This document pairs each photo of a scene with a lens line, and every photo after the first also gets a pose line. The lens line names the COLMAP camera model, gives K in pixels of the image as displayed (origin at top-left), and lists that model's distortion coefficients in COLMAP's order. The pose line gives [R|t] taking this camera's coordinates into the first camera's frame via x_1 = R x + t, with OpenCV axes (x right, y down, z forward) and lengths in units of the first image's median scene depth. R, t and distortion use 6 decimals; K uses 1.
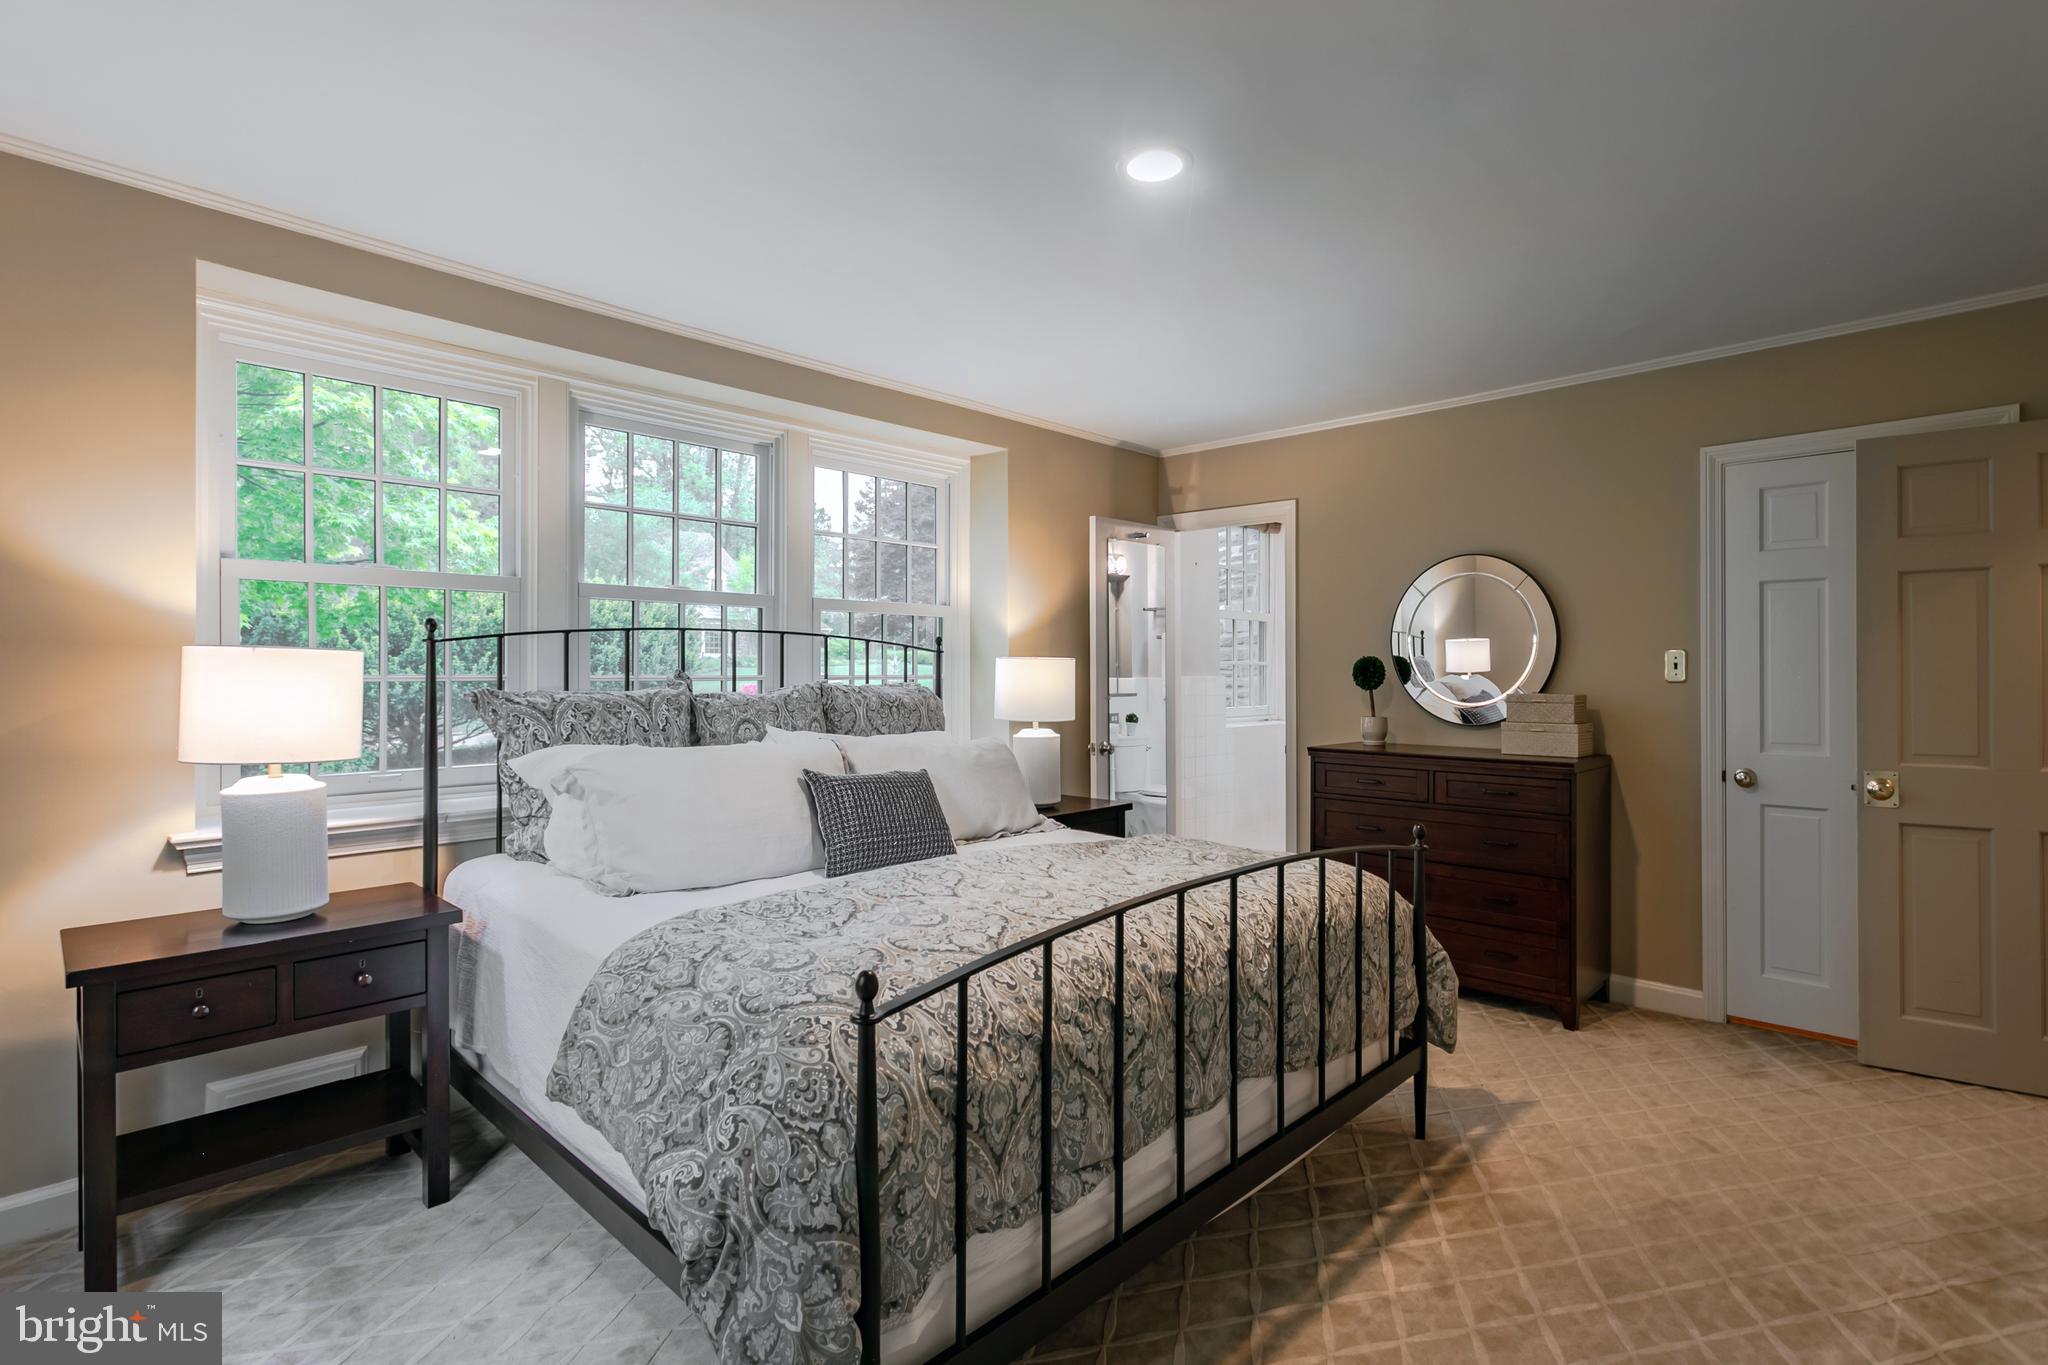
lens RADIAL K [[982.6, 0, 1022.4], [0, 982.6, 681.1], [0, 0, 1]] dist [0.002561, -0.000148]
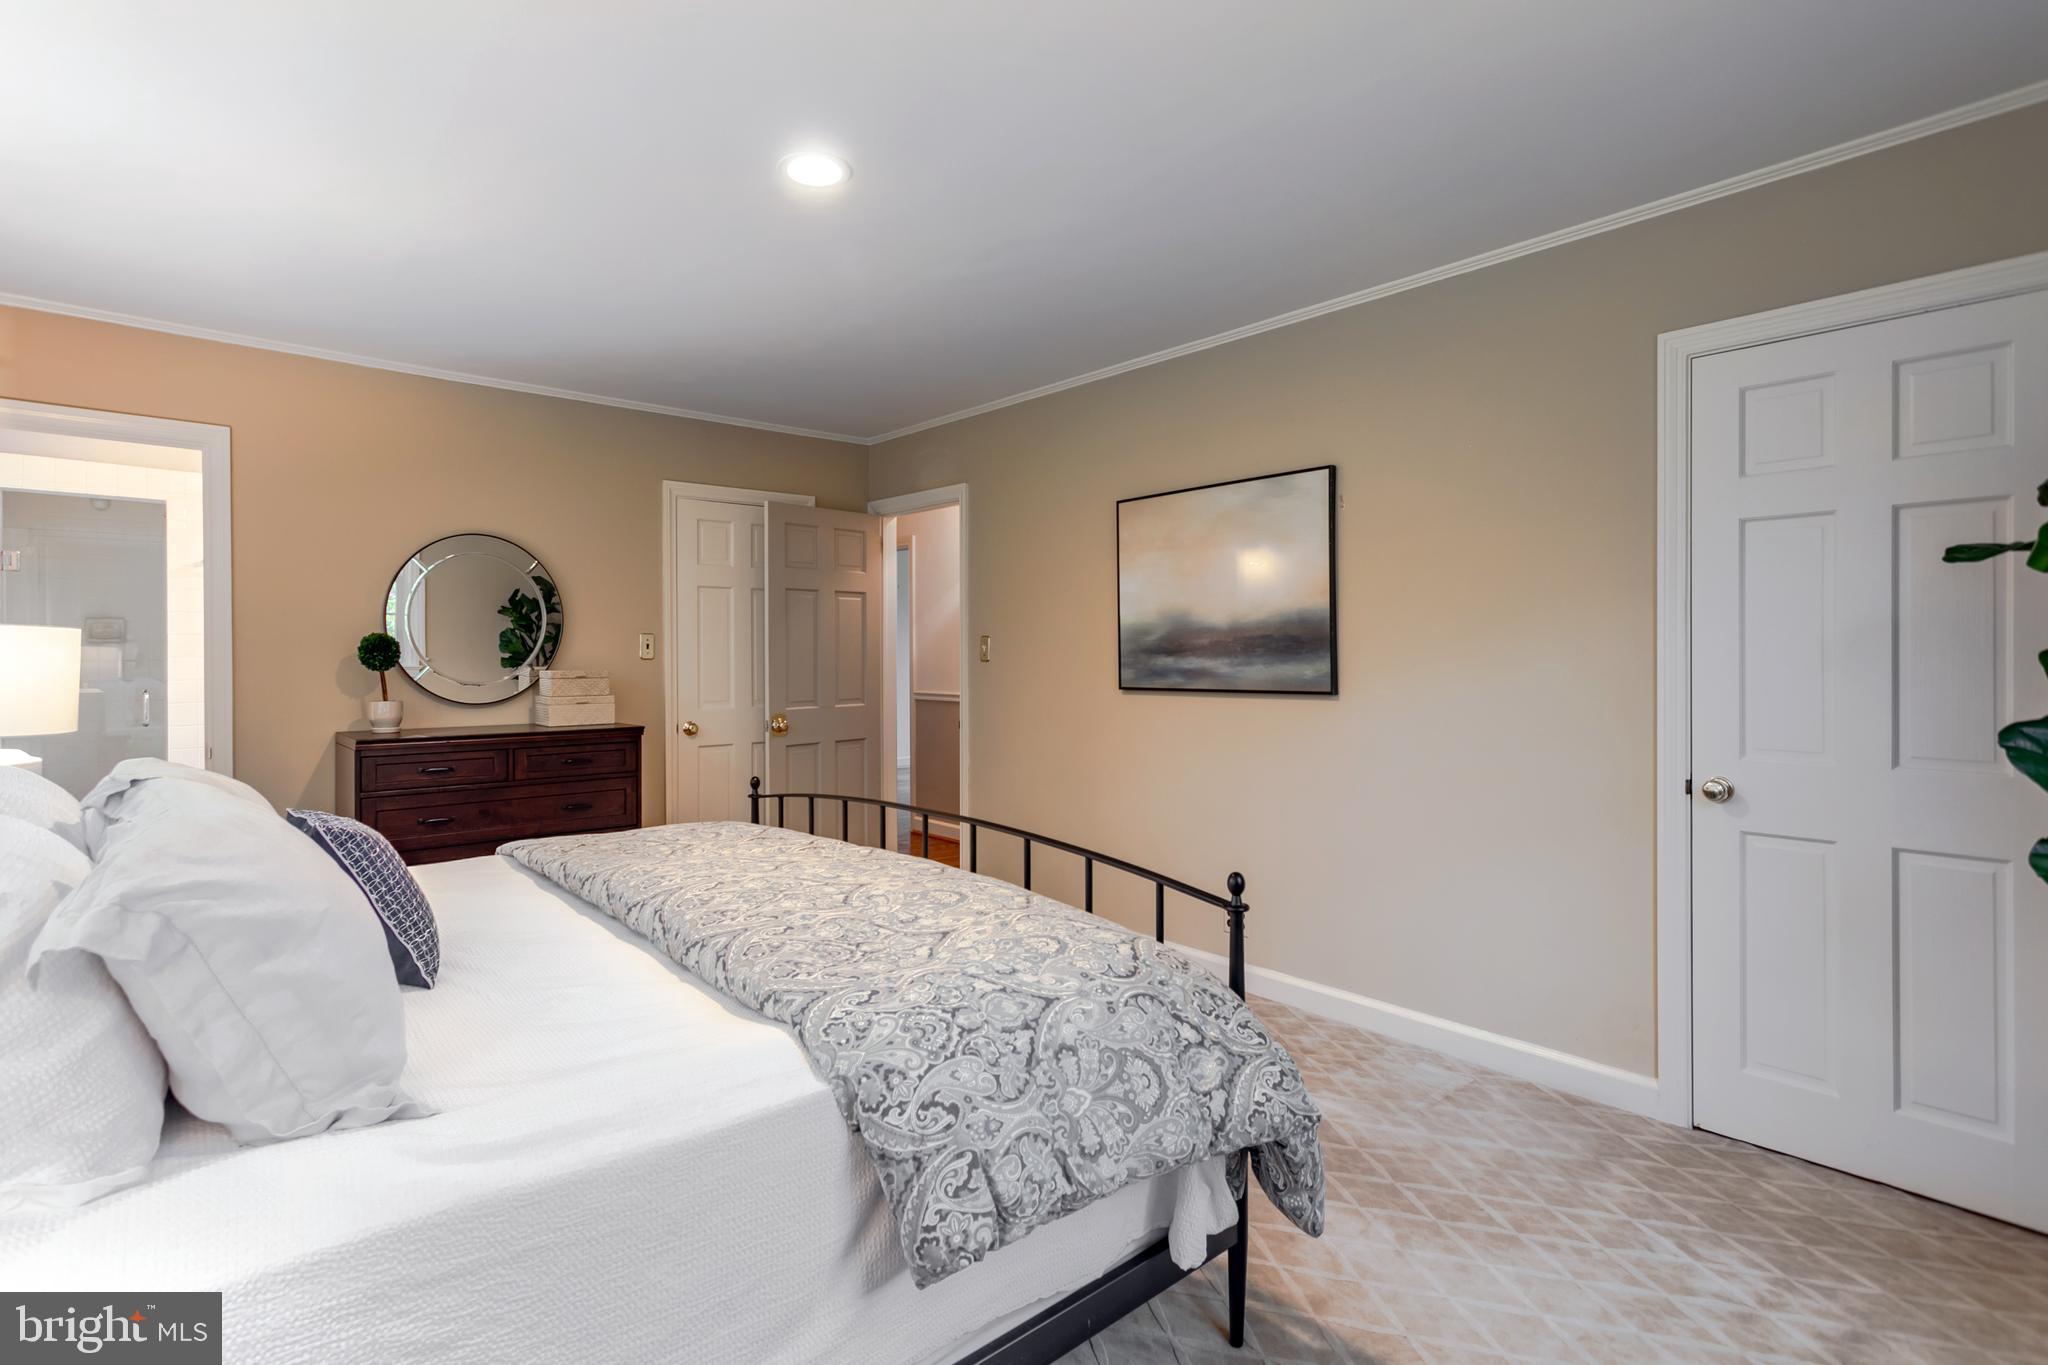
lens RADIAL K [[982.6, 0, 967.1], [0, 982.6, 655.9], [0, 0, 1]] dist [0.002561, -0.000148]
pose [[0.116659, -0.003736, 0.993165, -0.870556], [0.008645, 0.999959, 0.002746, -0.004134], [-0.993134, 0.008265, 0.116686, 0.686325]]
